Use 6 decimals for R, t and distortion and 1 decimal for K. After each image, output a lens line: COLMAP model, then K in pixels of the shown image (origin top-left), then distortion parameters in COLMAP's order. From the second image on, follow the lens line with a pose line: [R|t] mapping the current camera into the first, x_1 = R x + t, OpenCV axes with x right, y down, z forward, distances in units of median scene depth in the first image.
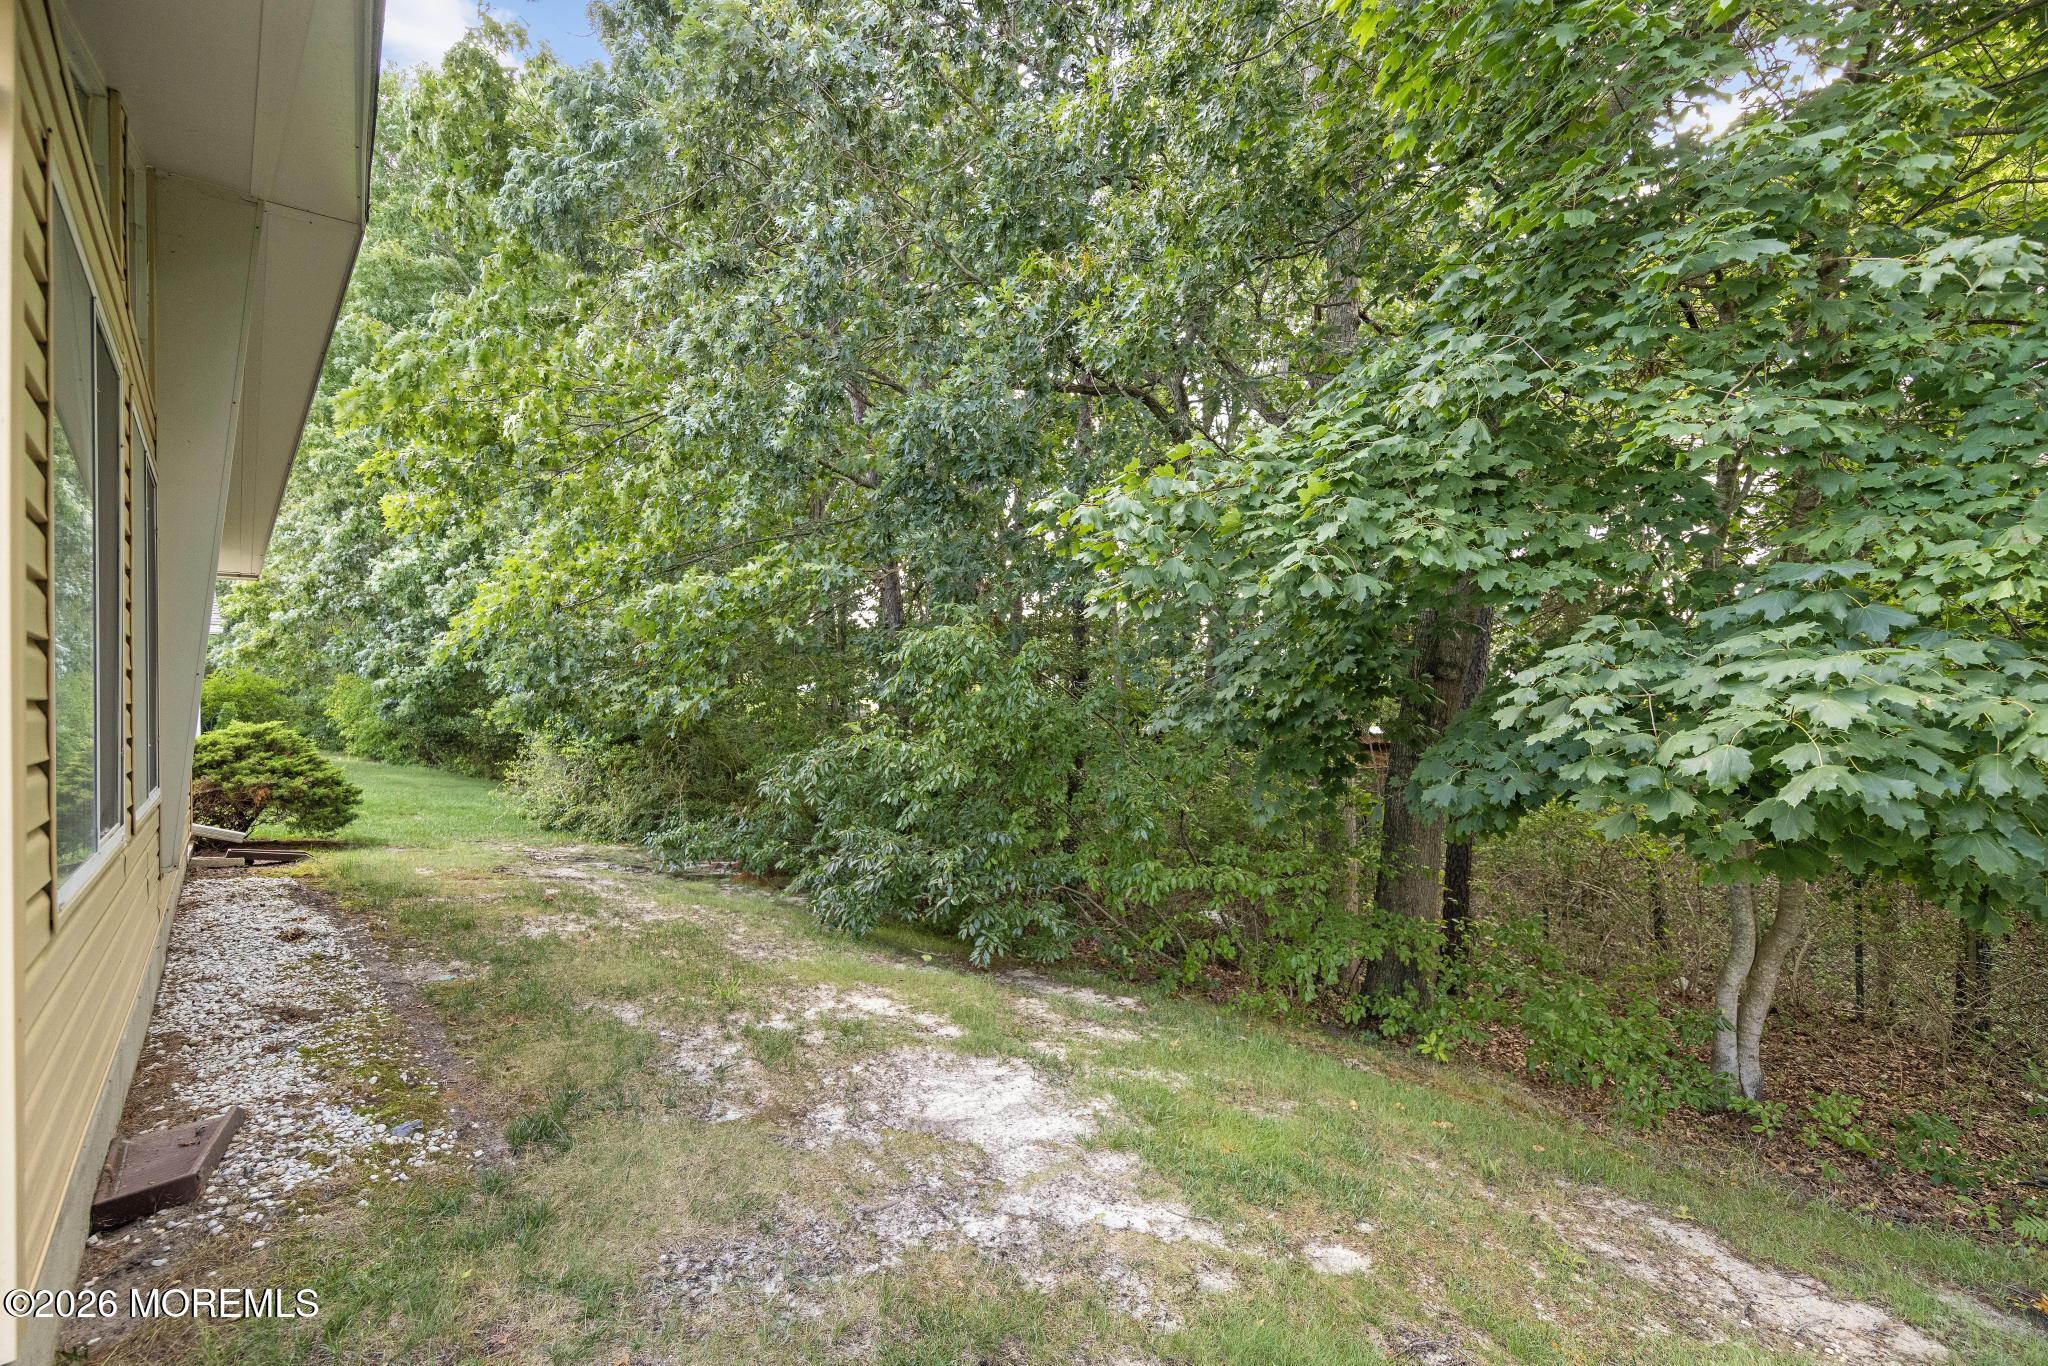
lens RADIAL K [[913.5, 0, 1016.2], [0, 913.5, 688.0], [0, 0, 1]] dist [0.014940, 0.000062]
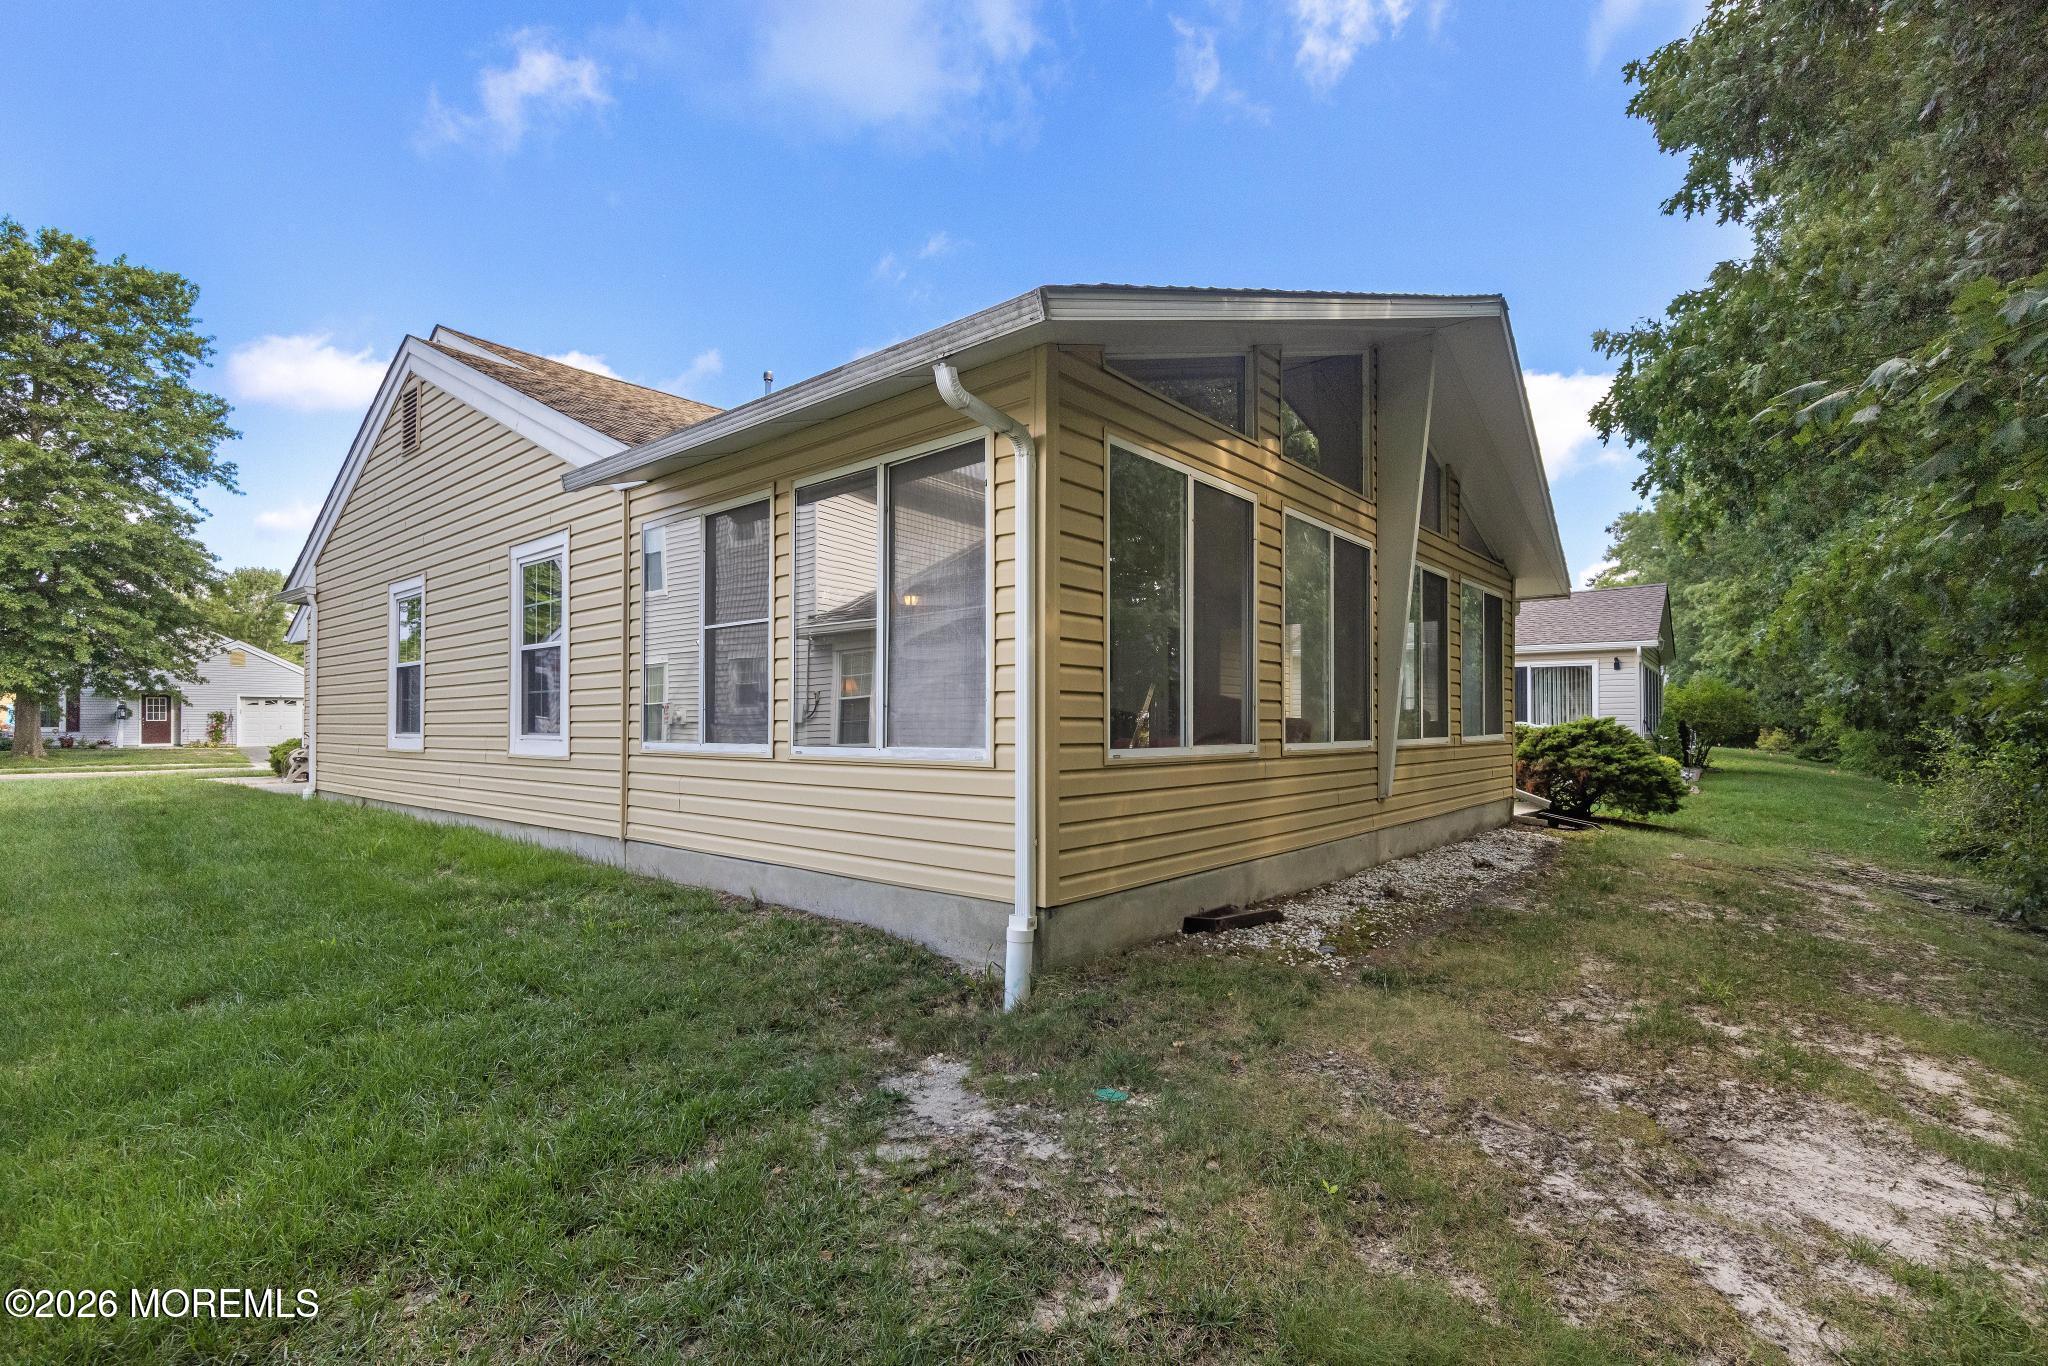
lens RADIAL K [[913.5, 0, 1015.6], [0, 913.5, 696.1], [0, 0, 1]] dist [0.014940, 0.000062]
pose [[0.158531, -0.012473, -0.987275, 0.608327], [0.003226, 0.999921, -0.012115, 0.061388], [0.987349, -0.001264, 0.158559, 0.203273]]
